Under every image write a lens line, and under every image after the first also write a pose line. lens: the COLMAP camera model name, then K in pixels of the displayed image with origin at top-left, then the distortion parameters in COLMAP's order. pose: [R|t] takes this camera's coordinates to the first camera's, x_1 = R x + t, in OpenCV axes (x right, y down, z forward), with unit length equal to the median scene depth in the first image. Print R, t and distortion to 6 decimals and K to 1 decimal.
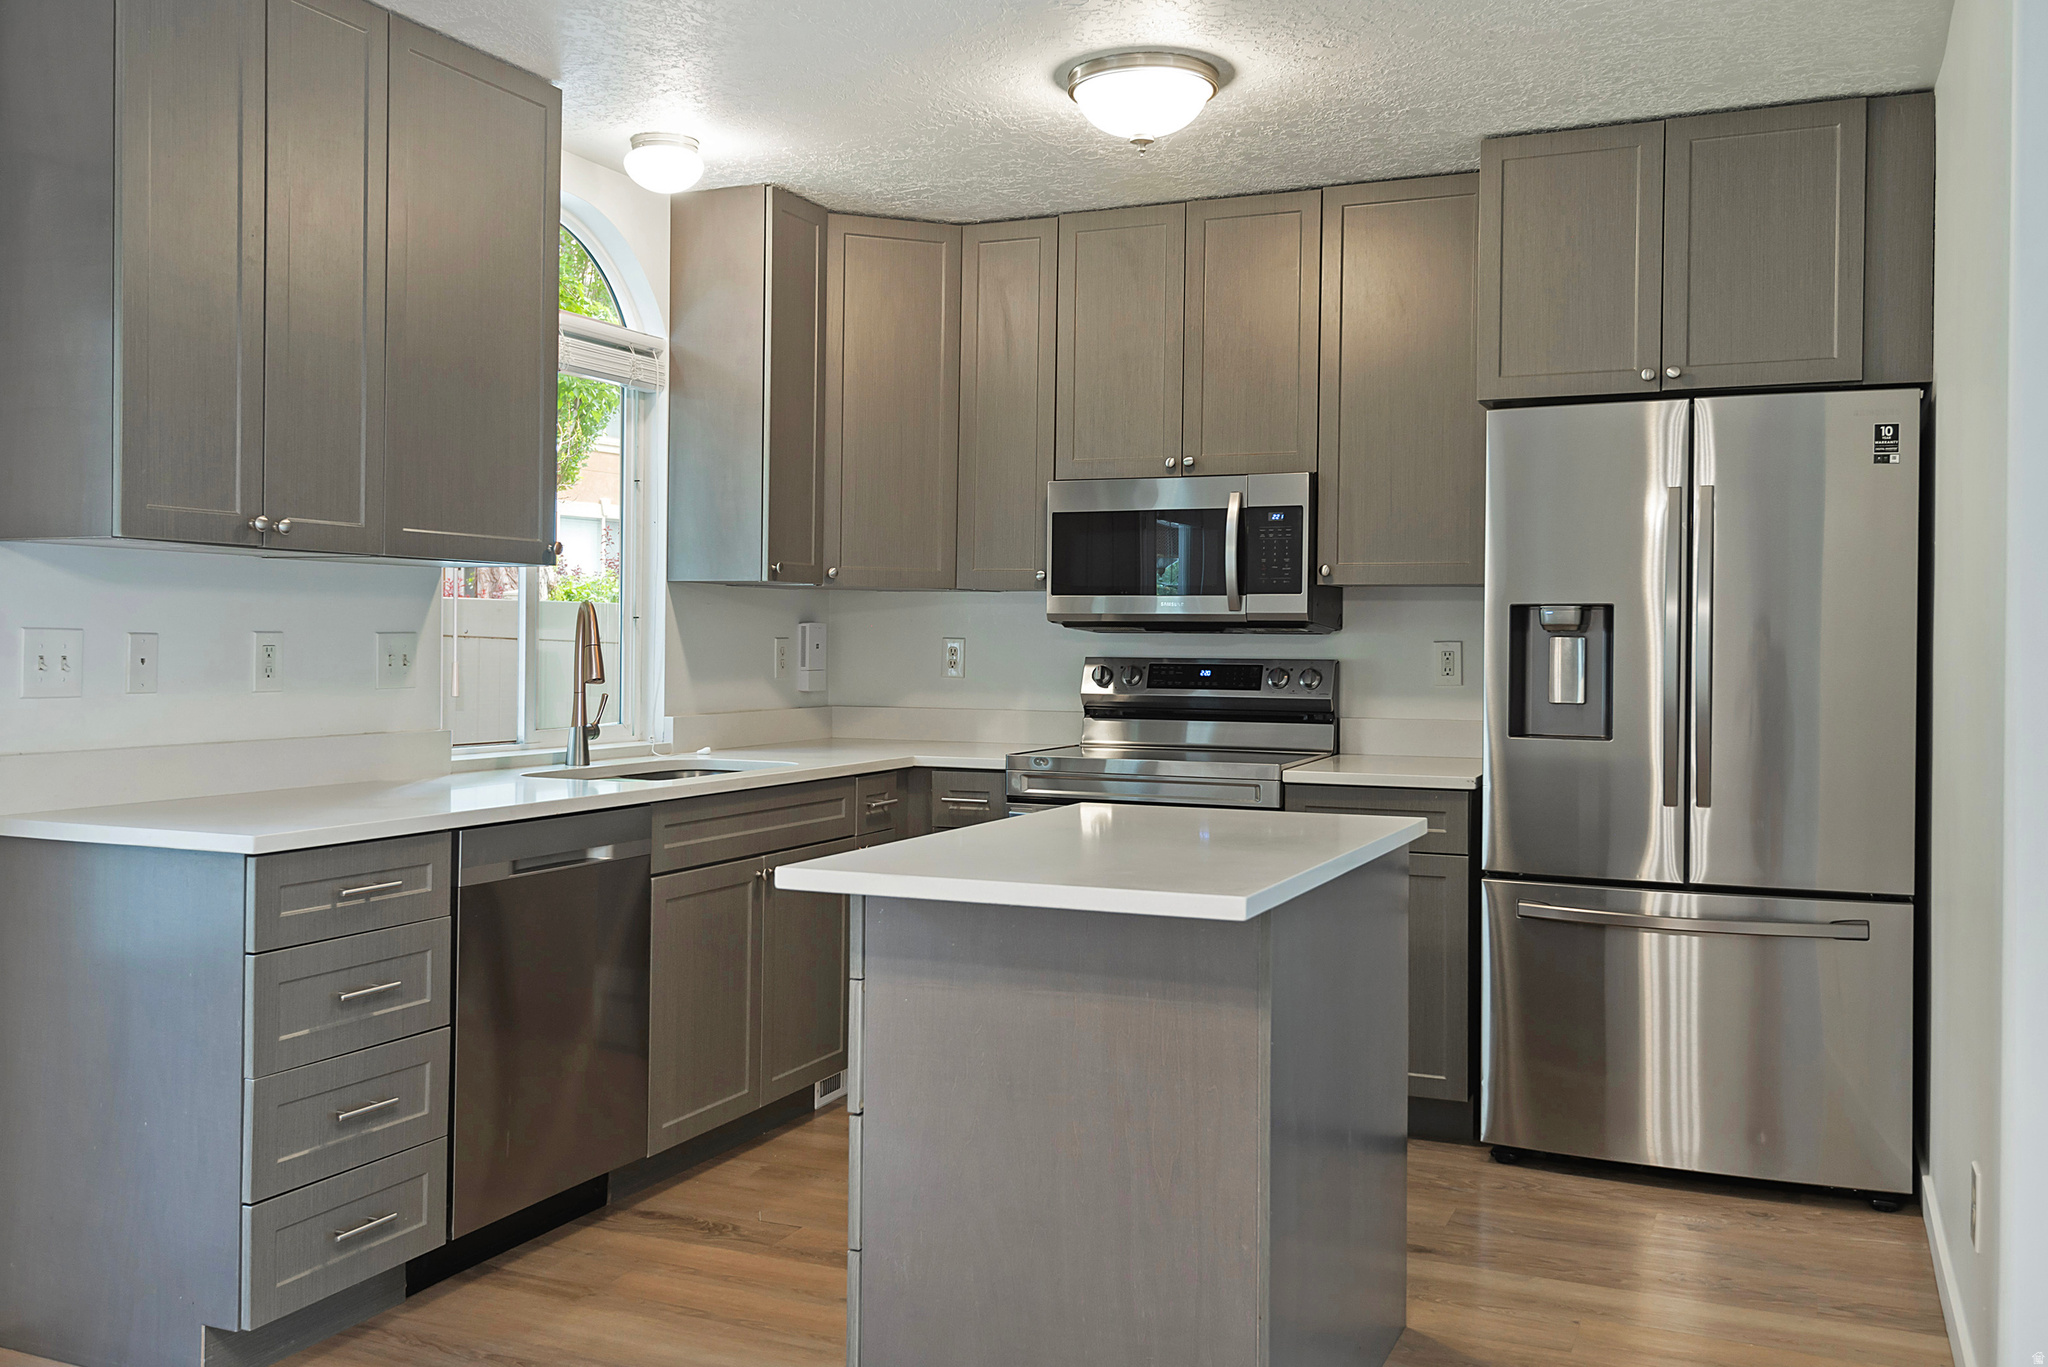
lens RADIAL K [[1808.1, 0, 970.0], [0, 1808.1, 632.4], [0, 0, 1]] dist [0.012152, -0.001057]
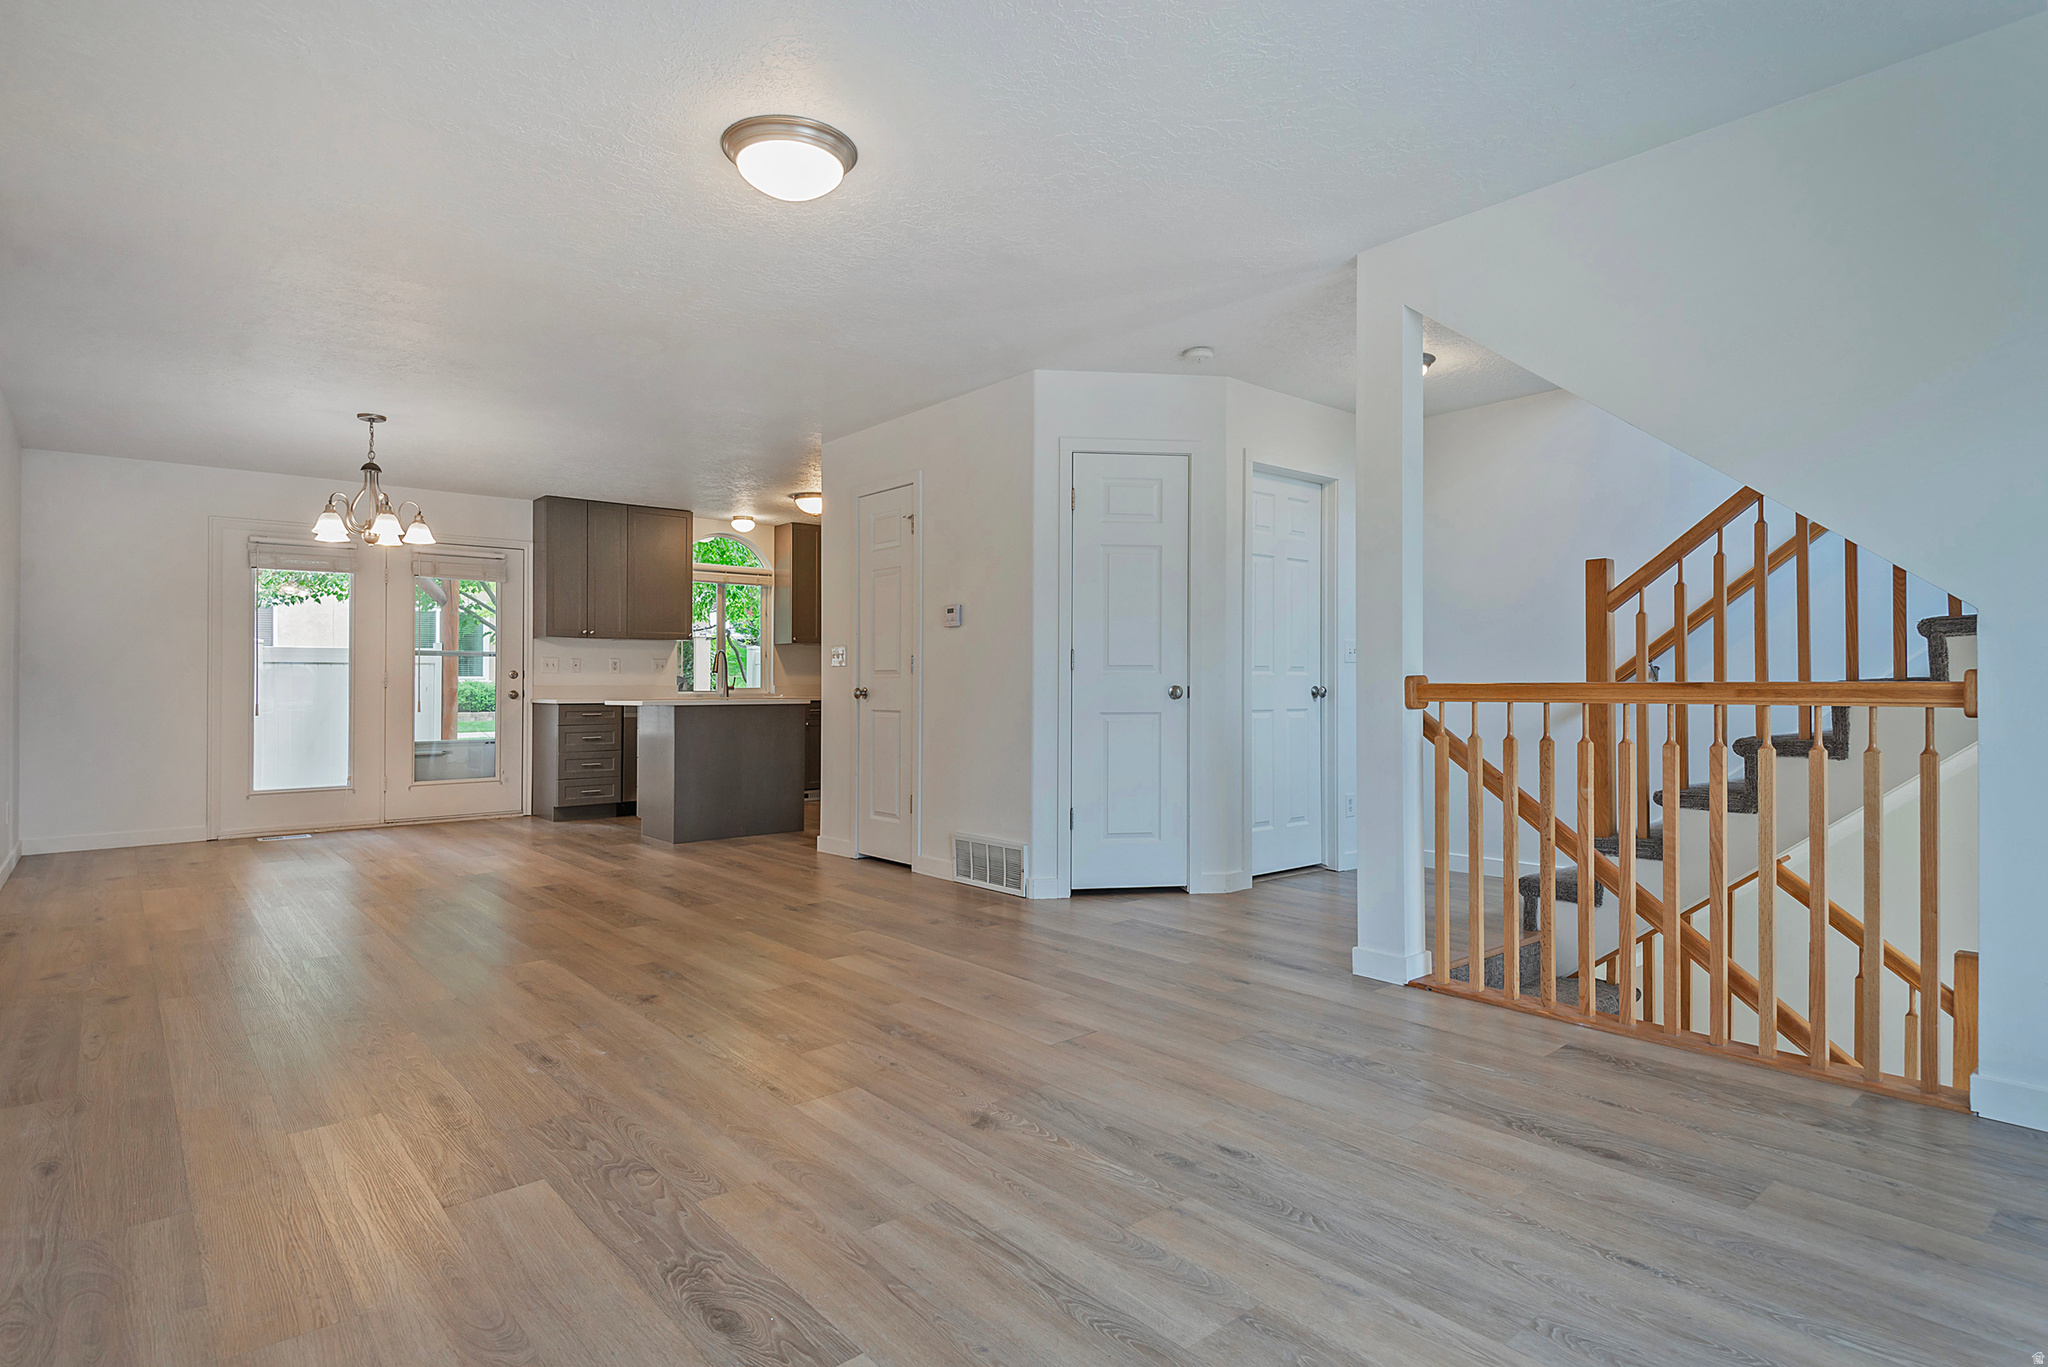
lens RADIAL K [[1088.6, 0, 1021.4], [0, 1088.6, 667.7], [0, 0, 1]] dist [0.027794, -0.020051]
pose [[0.903571, -0.016647, -0.428116, 1.267538], [0.010555, 0.999806, -0.016600, 0.060102], [0.428309, 0.010481, 0.903572, -0.692006]]
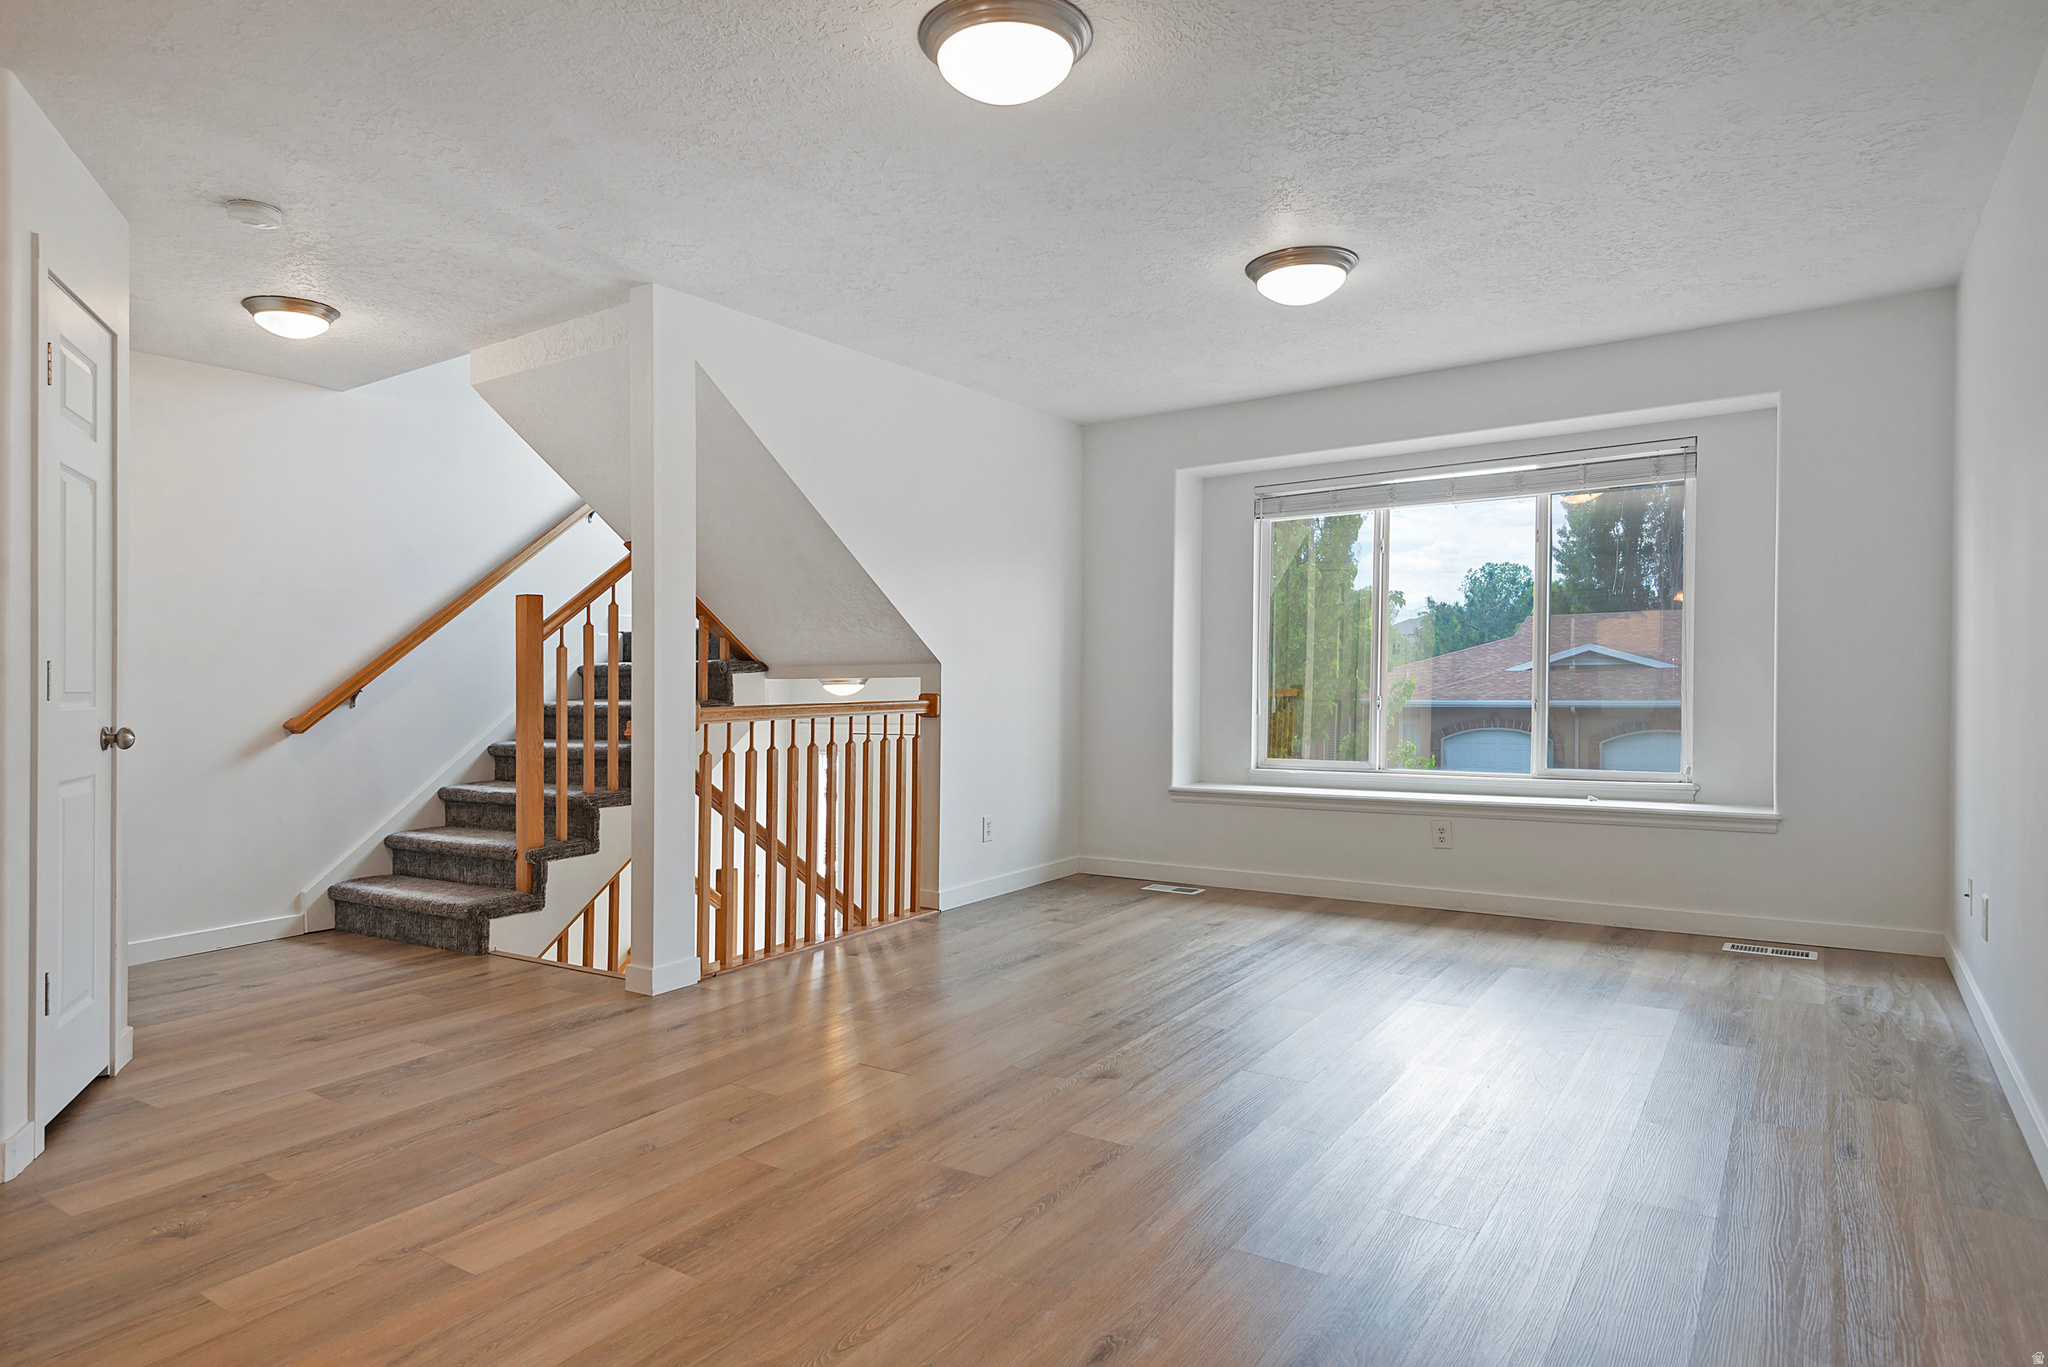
lens RADIAL K [[1156.1, 0, 1016.7], [0, 1156.1, 701.0], [0, 0, 1]] dist [0.037758, -0.024235]
pose [[0.159933, -0.026011, 0.986785, 0.237174], [0.014588, 0.999606, 0.023985, 0.035512], [-0.987020, 0.010559, 0.160250, -0.222365]]
